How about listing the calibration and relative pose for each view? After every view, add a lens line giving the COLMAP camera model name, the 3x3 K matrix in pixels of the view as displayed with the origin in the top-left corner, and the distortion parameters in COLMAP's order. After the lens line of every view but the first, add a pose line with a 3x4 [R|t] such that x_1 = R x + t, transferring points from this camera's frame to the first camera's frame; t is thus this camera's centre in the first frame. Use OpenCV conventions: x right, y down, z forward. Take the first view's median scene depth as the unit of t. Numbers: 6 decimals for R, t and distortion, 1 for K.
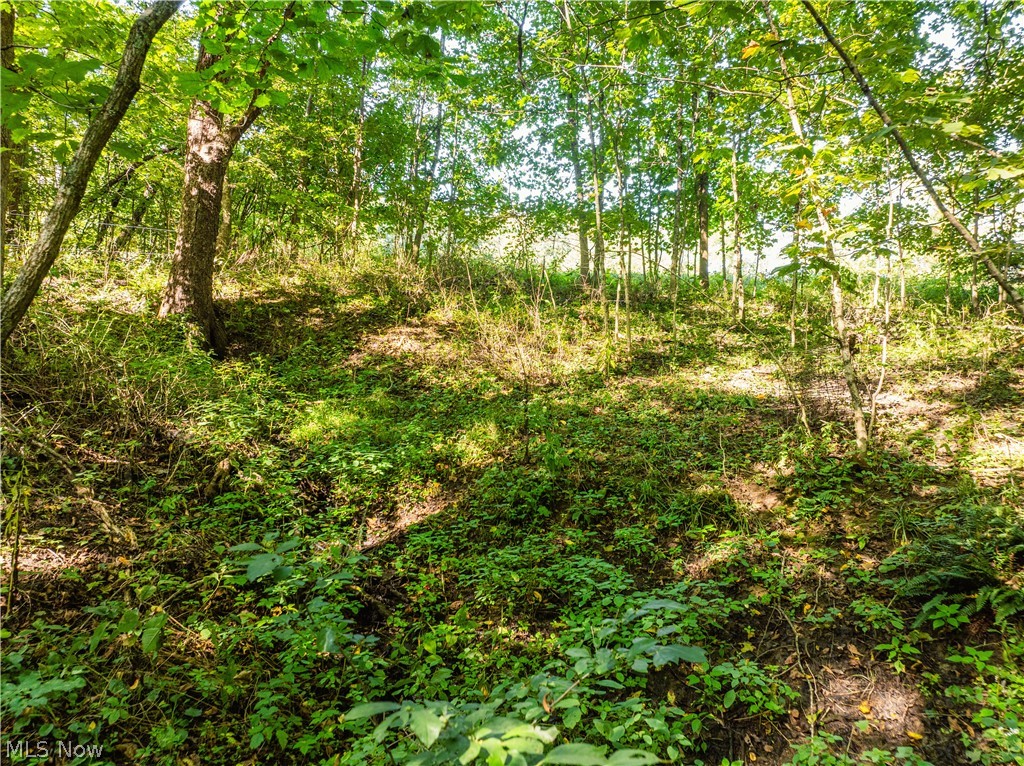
lens RADIAL K [[733.4, 0, 517.5], [0, 733.4, 386.1], [0, 0, 1]] dist [-0.054572, 0.014810]
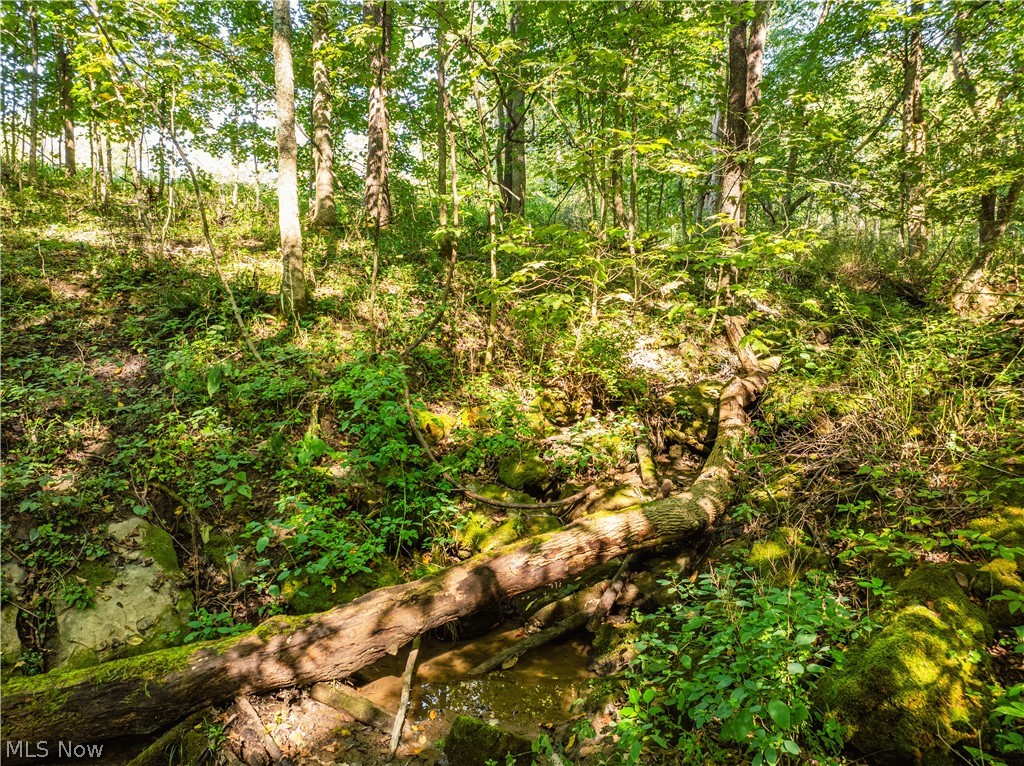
lens RADIAL K [[733.4, 0, 517.5], [0, 733.4, 386.1], [0, 0, 1]] dist [-0.054572, 0.014810]
pose [[0.718301, -0.061034, 0.693051, -0.003803], [-0.005729, 0.995592, 0.093615, 0.057009], [-0.695709, -0.071214, 0.714785, -0.157830]]
